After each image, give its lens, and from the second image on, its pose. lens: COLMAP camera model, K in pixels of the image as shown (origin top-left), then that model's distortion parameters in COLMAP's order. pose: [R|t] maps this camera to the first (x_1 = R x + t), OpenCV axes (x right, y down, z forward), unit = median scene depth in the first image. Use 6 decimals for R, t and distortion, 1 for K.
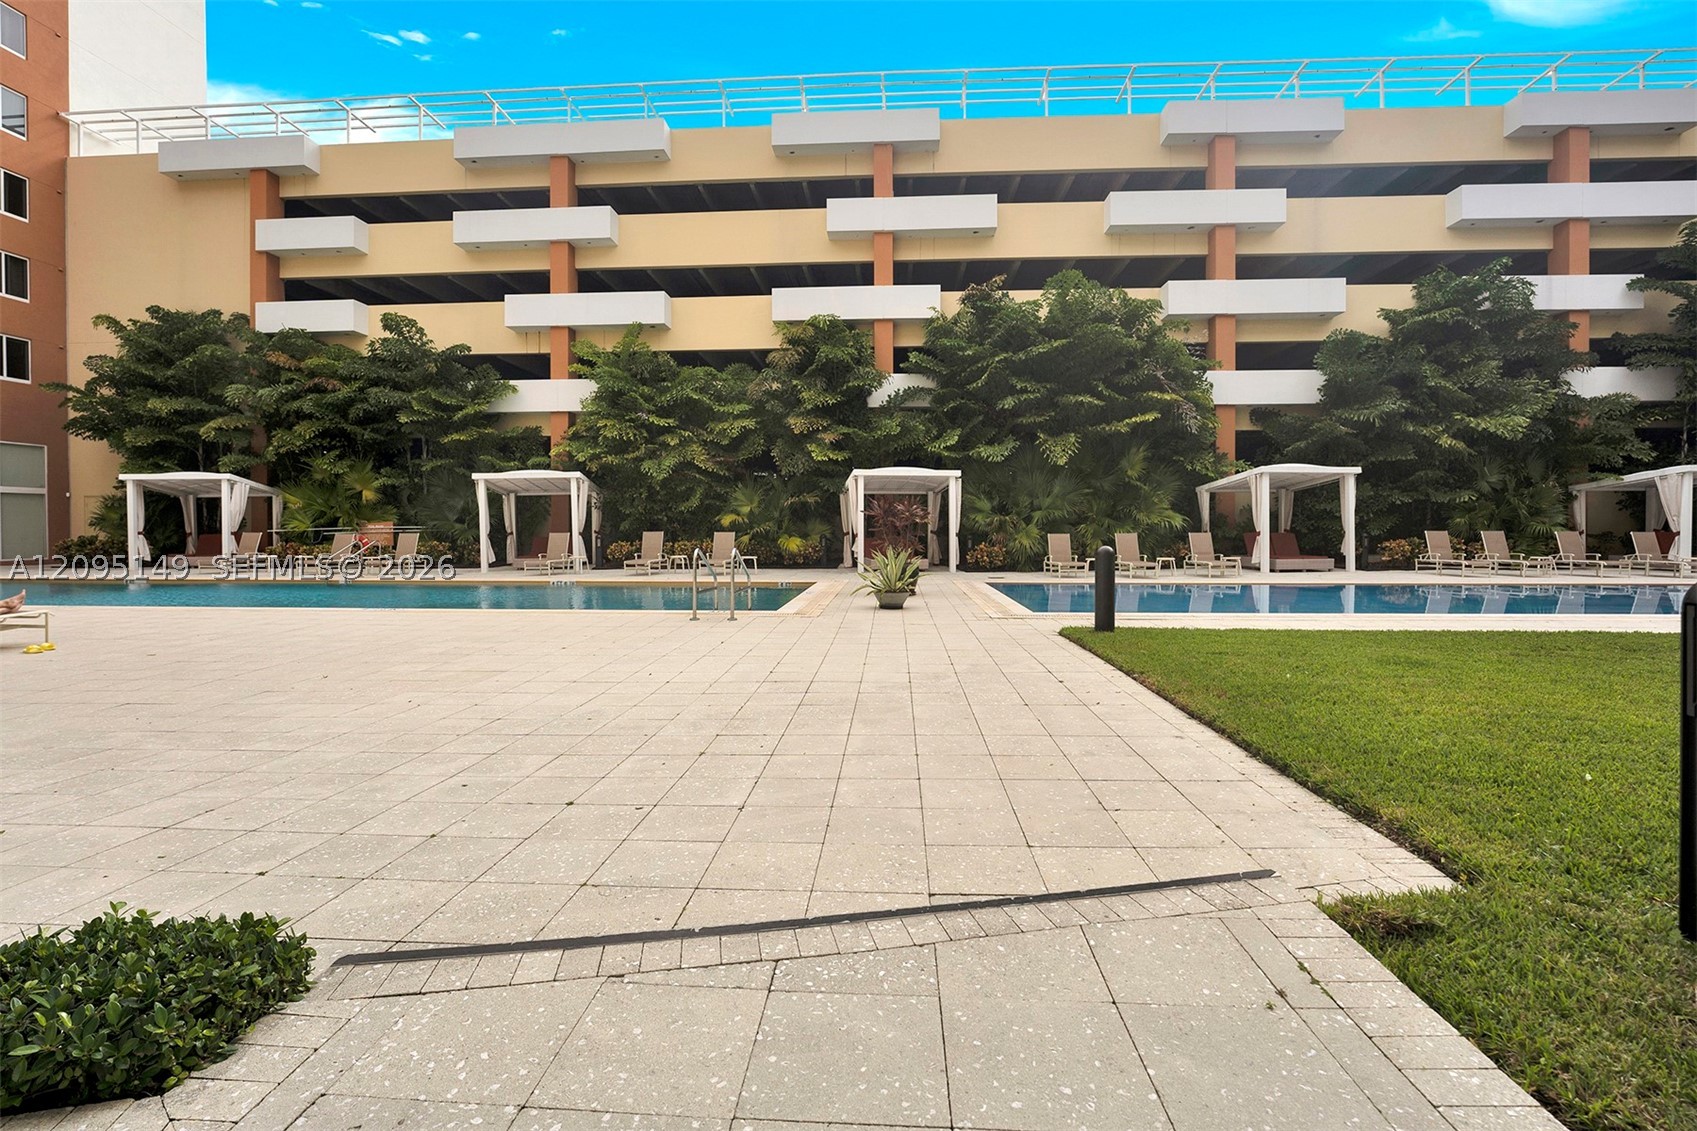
lens RADIAL K [[774.3, 0, 849.9], [0, 774.3, 537.5], [0, 0, 1]] dist [-0.019409, 0.000240]
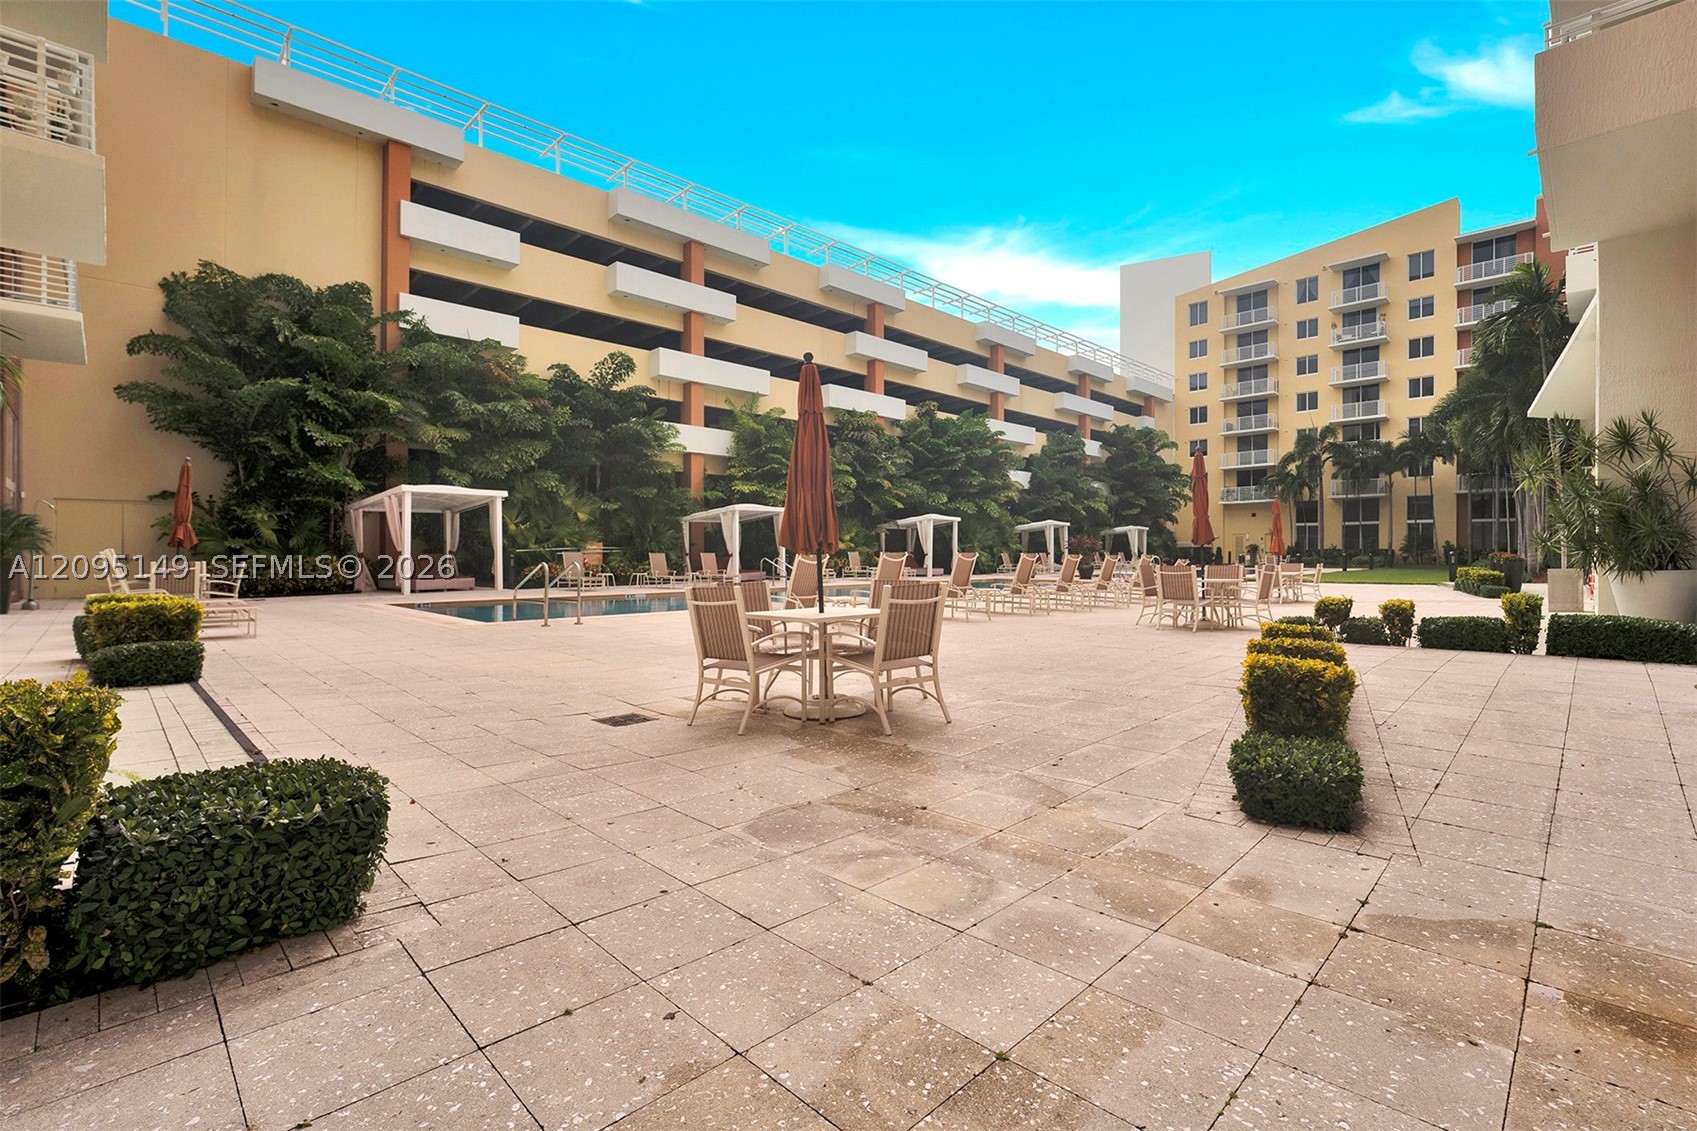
lens RADIAL K [[720.2, 0, 842.5], [0, 720.2, 556.9], [0, 0, 1]] dist [-0.022029, -0.000131]
pose [[0.685556, -0.002157, 0.728017, -1.090669], [0.004493, 0.999989, -0.001268, 0.005721], [-0.728006, 0.004140, 0.685558, 0.057349]]
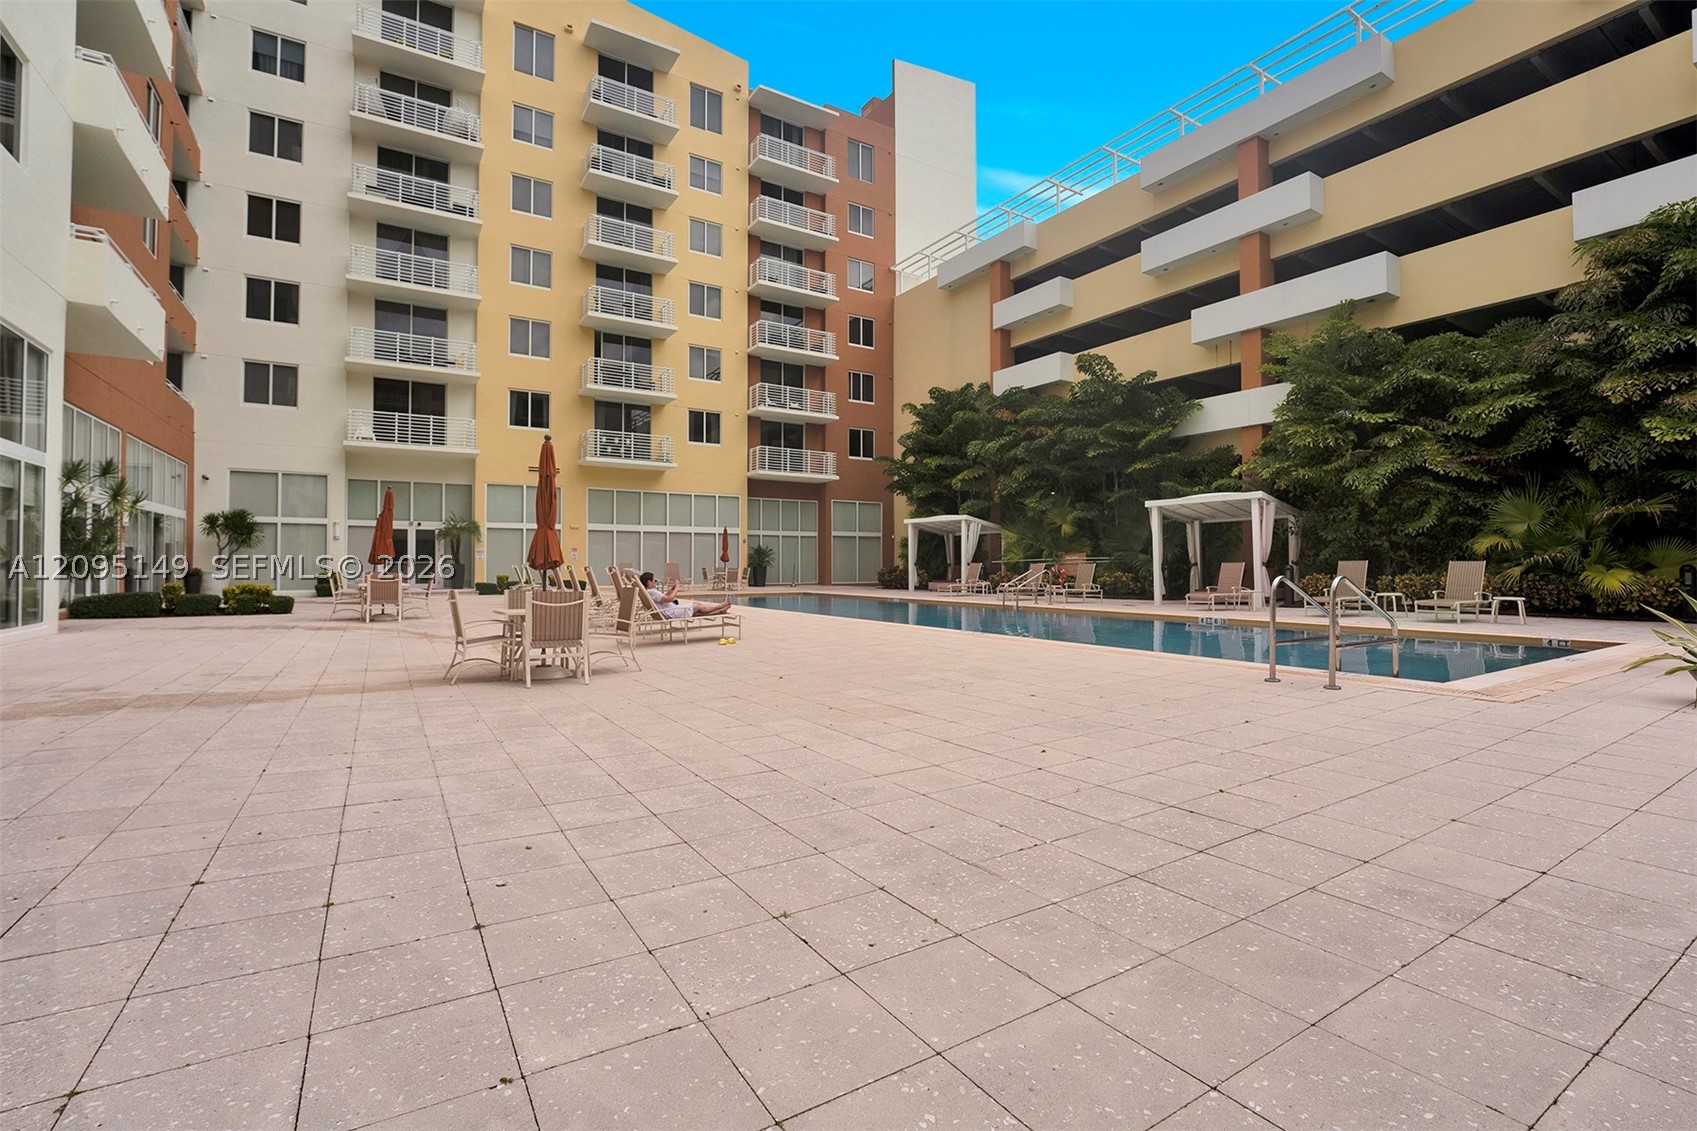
lens RADIAL K [[757.5, 0, 841.4], [0, 757.5, 546.8], [0, 0, 1]] dist [-0.019051, 0.000296]
pose [[0.575487, -0.018912, -0.817592, 0.053898], [-0.010600, 0.999476, -0.030581, 0.005793], [0.817742, 0.026266, 0.574985, 0.136523]]
